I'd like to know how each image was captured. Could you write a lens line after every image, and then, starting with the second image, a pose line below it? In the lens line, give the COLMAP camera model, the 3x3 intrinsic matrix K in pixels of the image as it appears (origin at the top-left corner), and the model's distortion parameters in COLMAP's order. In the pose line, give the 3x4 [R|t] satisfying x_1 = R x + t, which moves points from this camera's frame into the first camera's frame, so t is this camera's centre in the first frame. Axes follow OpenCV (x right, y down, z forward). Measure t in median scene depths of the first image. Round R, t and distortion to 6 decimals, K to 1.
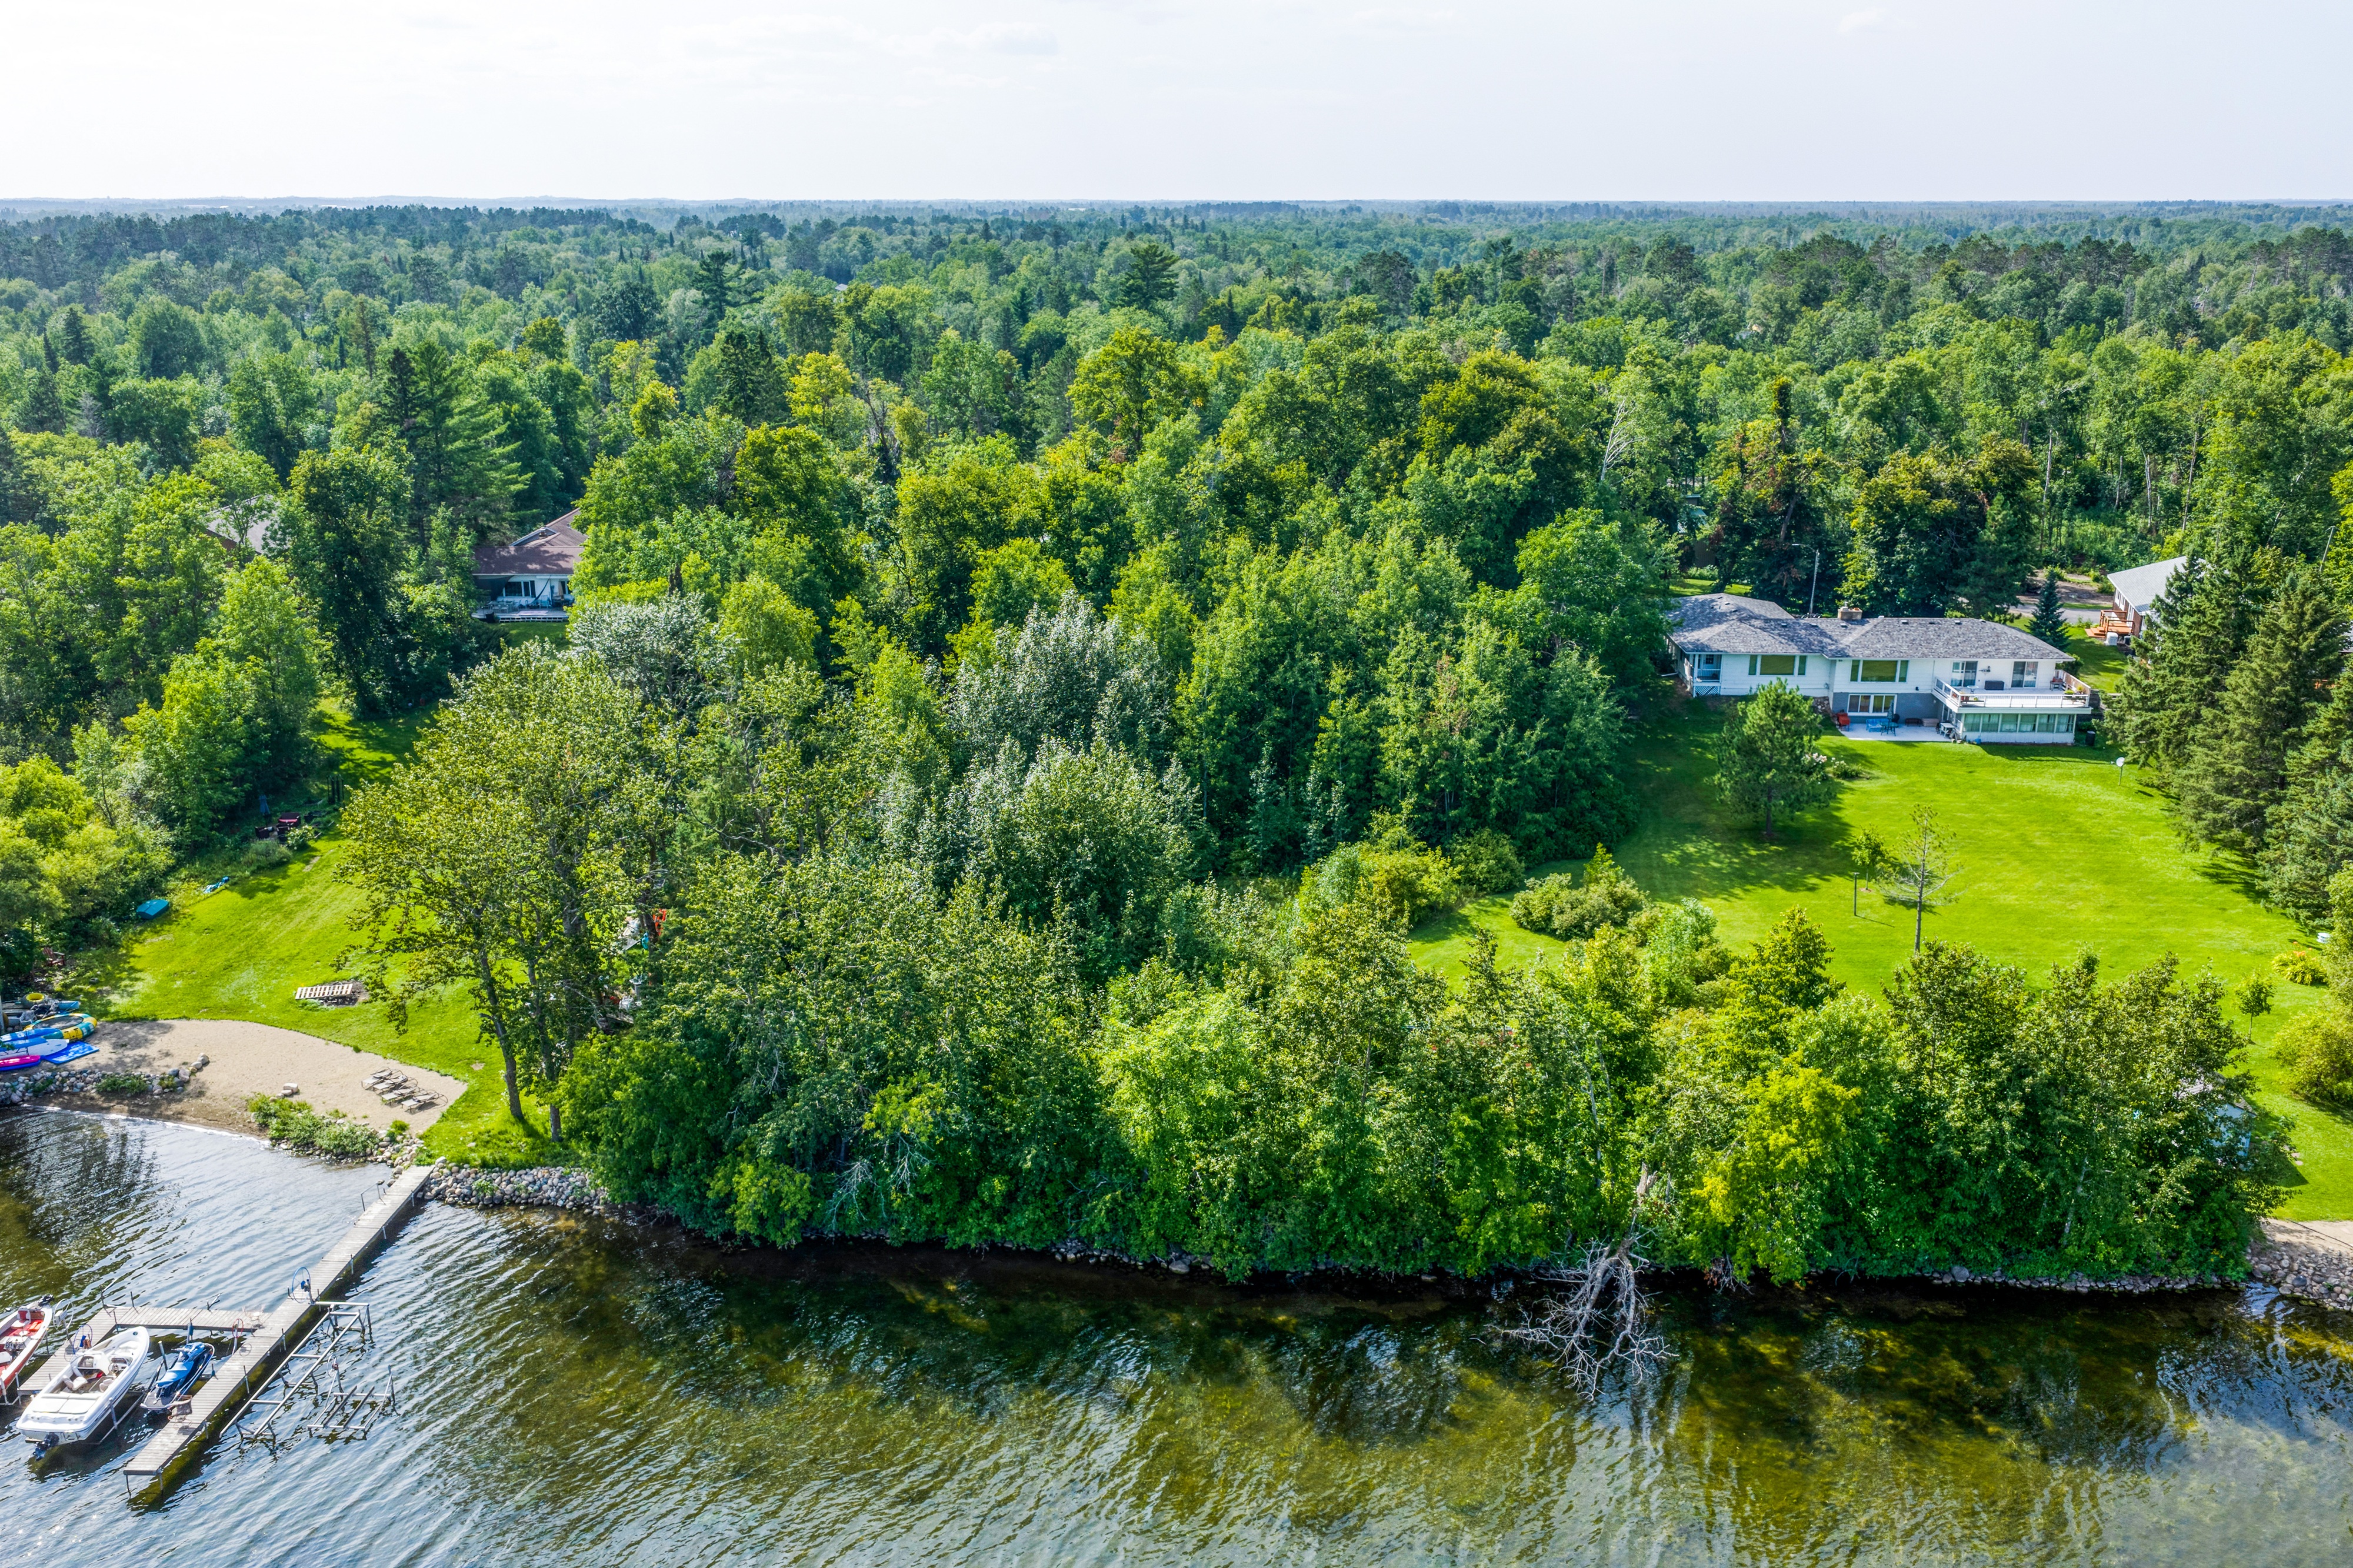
lens RADIAL K [[2025.6, 0, 1176.5], [0, 2025.6, 784.0], [0, 0, 1]] dist [0.019403, -0.101716]
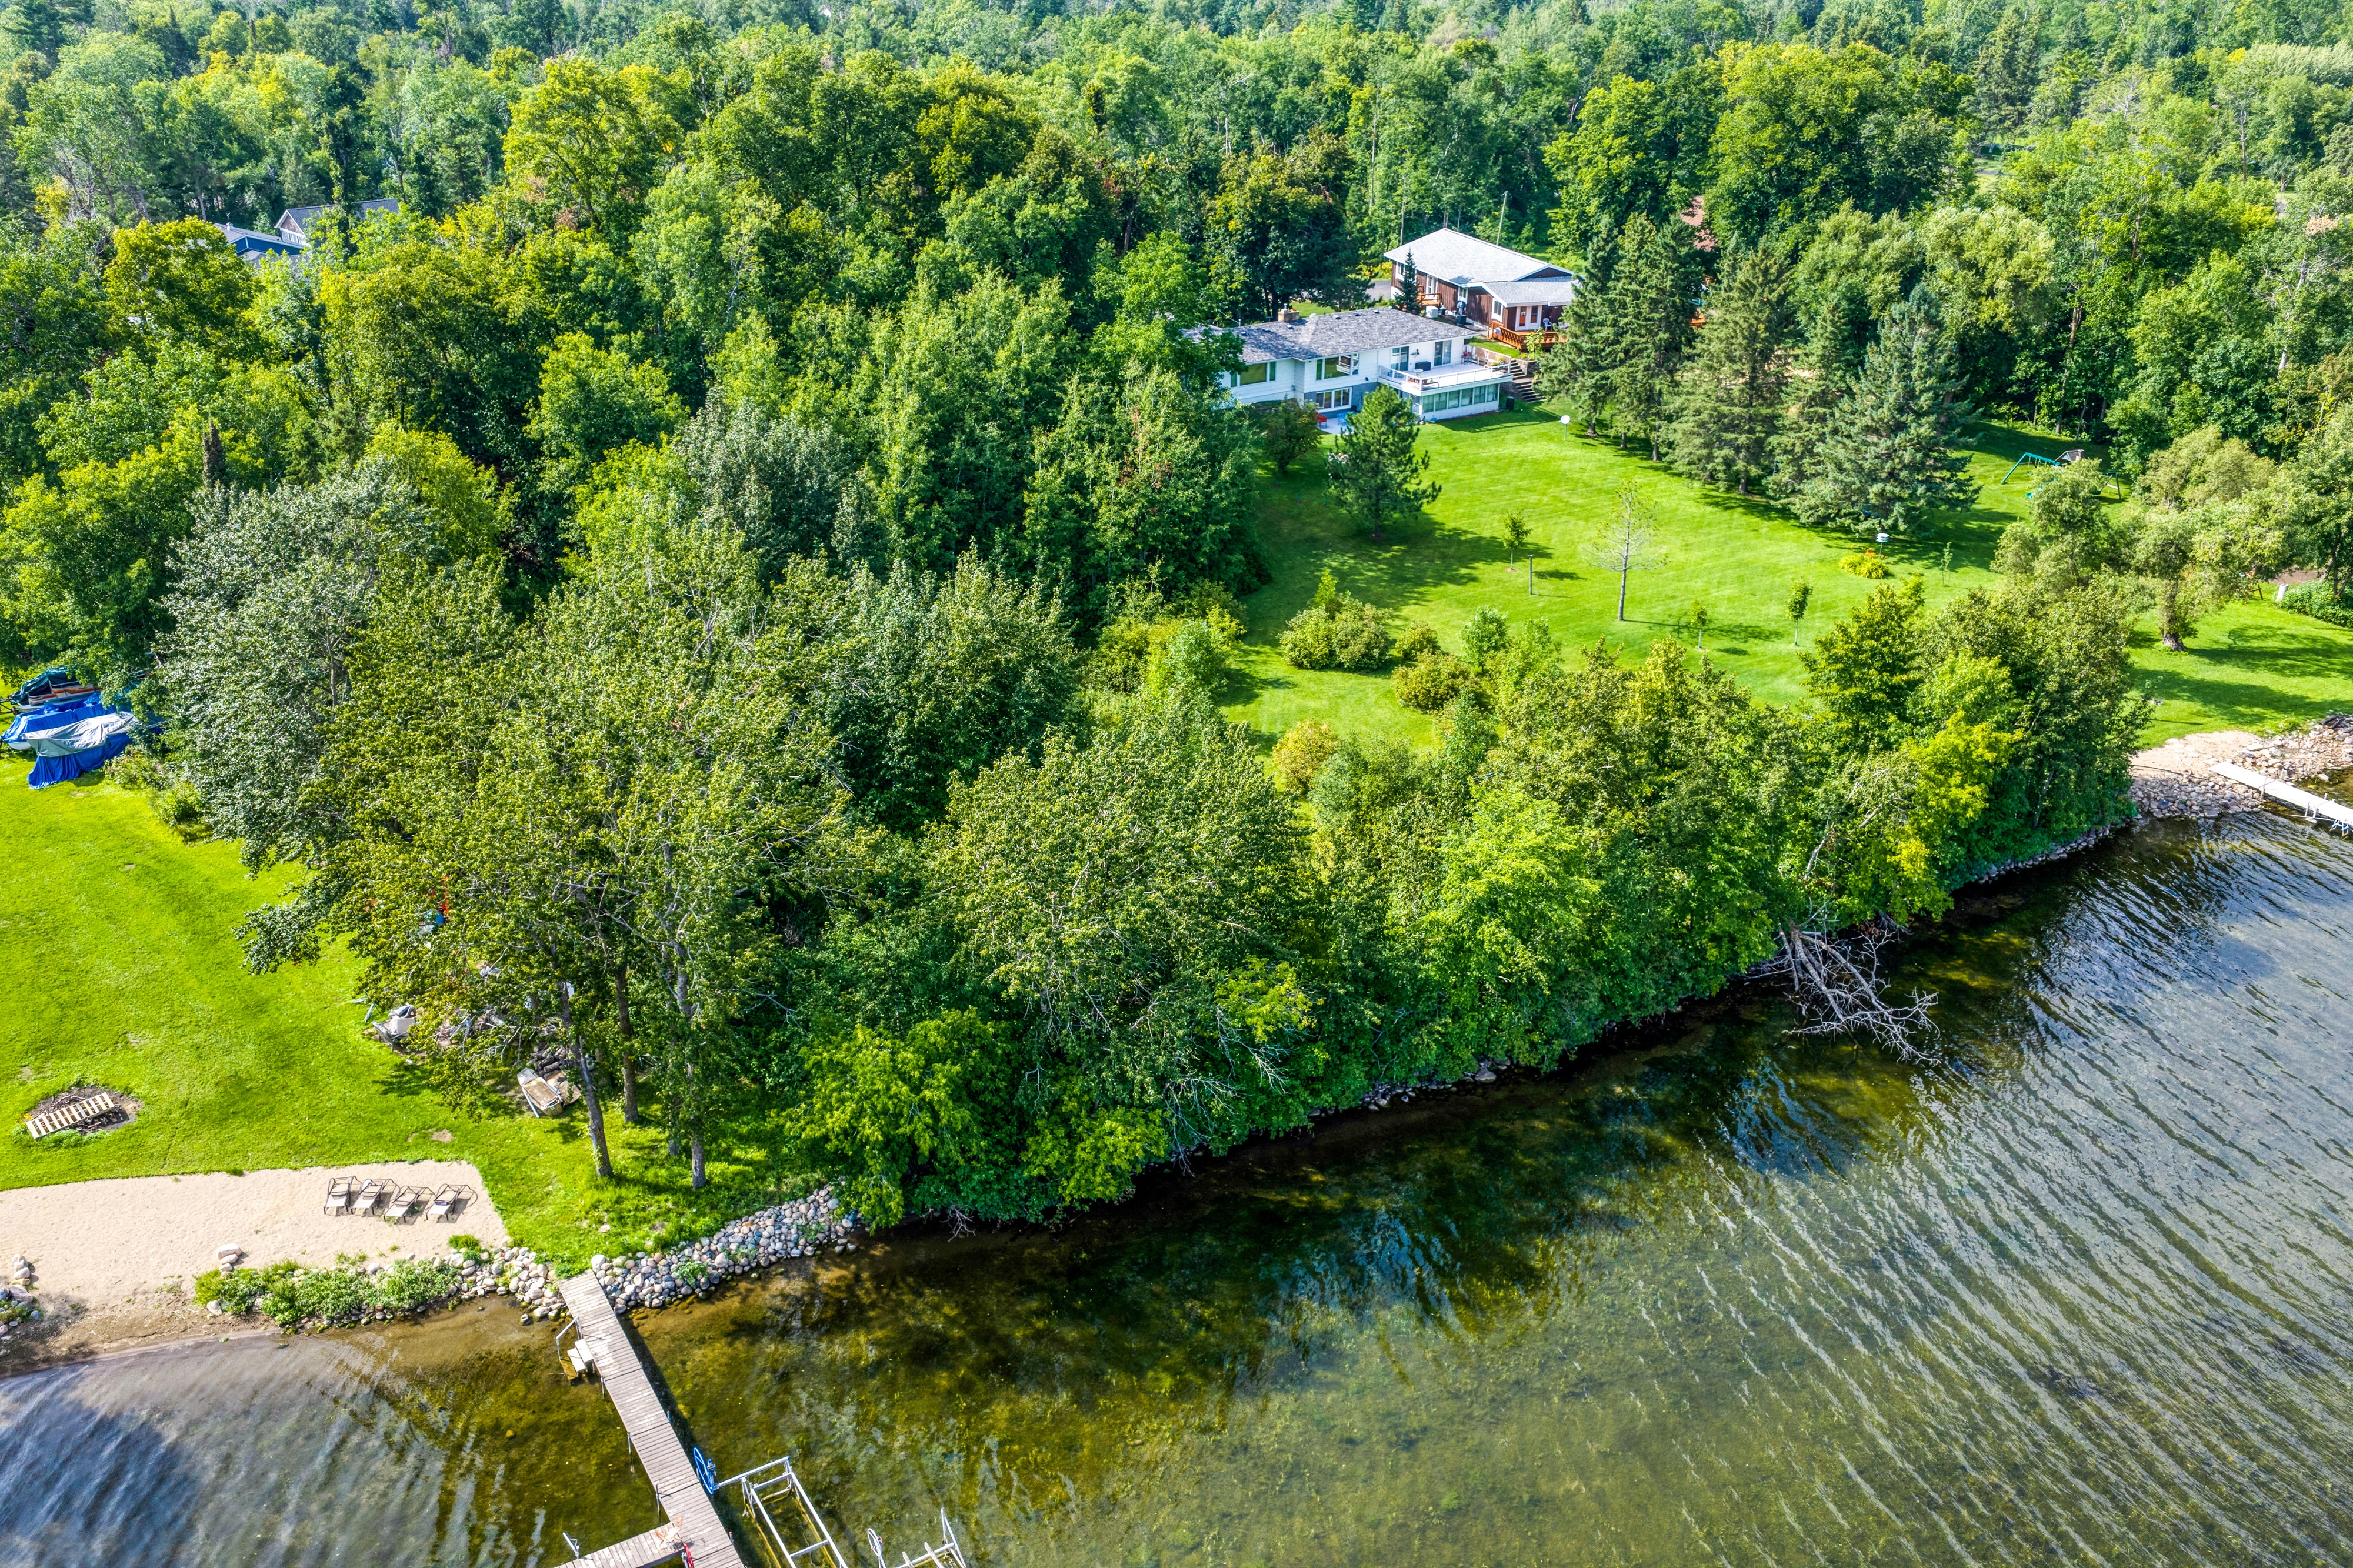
lens RADIAL K [[2025.6, 0, 1176.5], [0, 2025.6, 784.0], [0, 0, 1]] dist [0.019403, -0.101716]
pose [[0.809173, -0.236585, 0.537835, -0.346061], [0.160351, 0.969524, 0.185230, -0.055431], [-0.565267, -0.063641, 0.822450, 0.174548]]
